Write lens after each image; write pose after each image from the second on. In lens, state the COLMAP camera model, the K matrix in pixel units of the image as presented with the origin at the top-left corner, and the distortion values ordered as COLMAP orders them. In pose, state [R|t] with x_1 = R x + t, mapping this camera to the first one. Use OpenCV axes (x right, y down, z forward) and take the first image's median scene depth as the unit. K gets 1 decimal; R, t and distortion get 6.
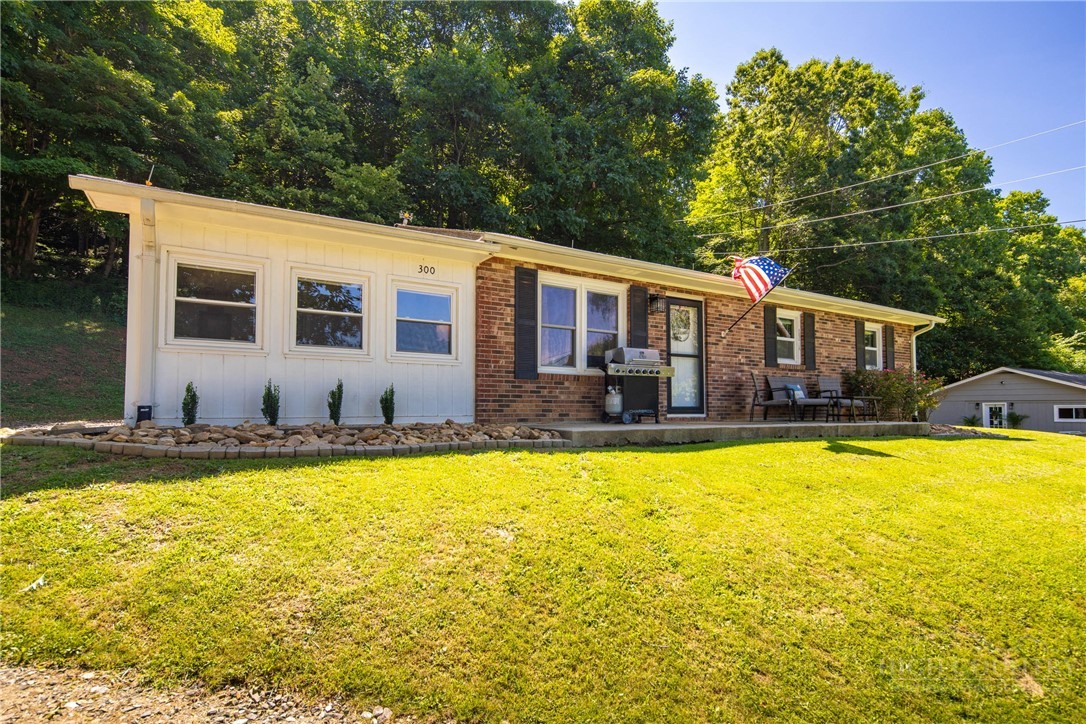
lens RADIAL K [[547.7, 0, 542.8], [0, 547.7, 399.8], [0, 0, 1]] dist [-0.000733, -0.000675]
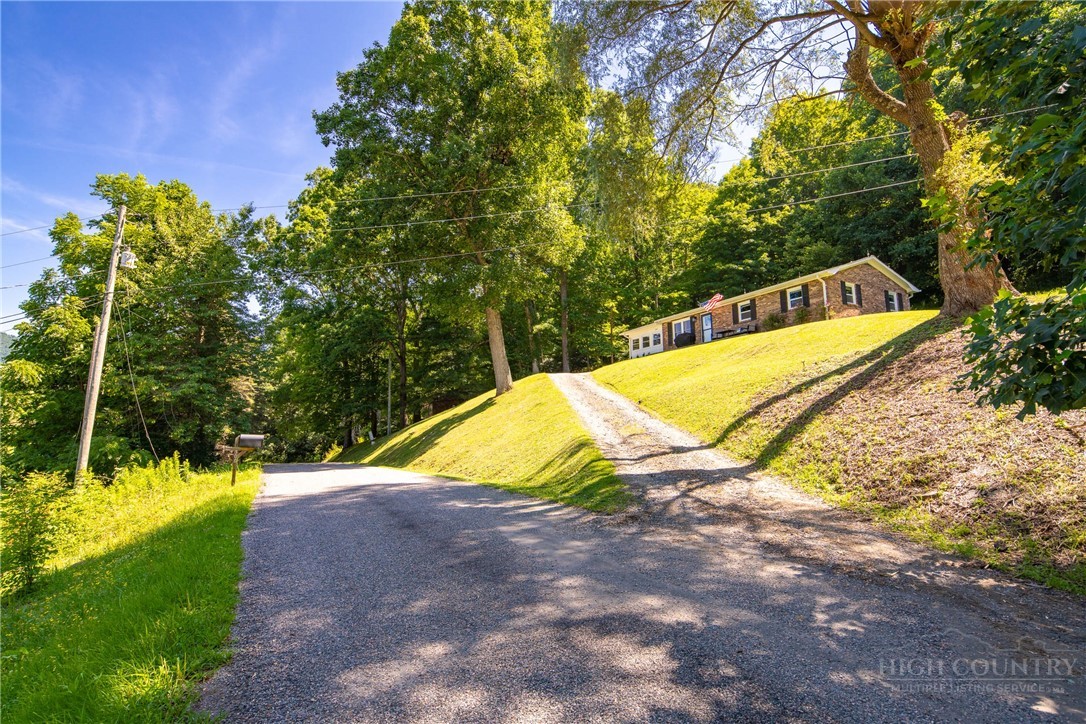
lens RADIAL K [[509.7, 0, 576.3], [0, 509.7, 358.0], [0, 0, 1]] dist [-0.000305, -0.000060]
pose [[0.002826, -0.142011, -0.989861, 3.272710], [0.042821, 0.988974, -0.141762, 0.497937], [0.999079, -0.041986, 0.008876, 0.115753]]
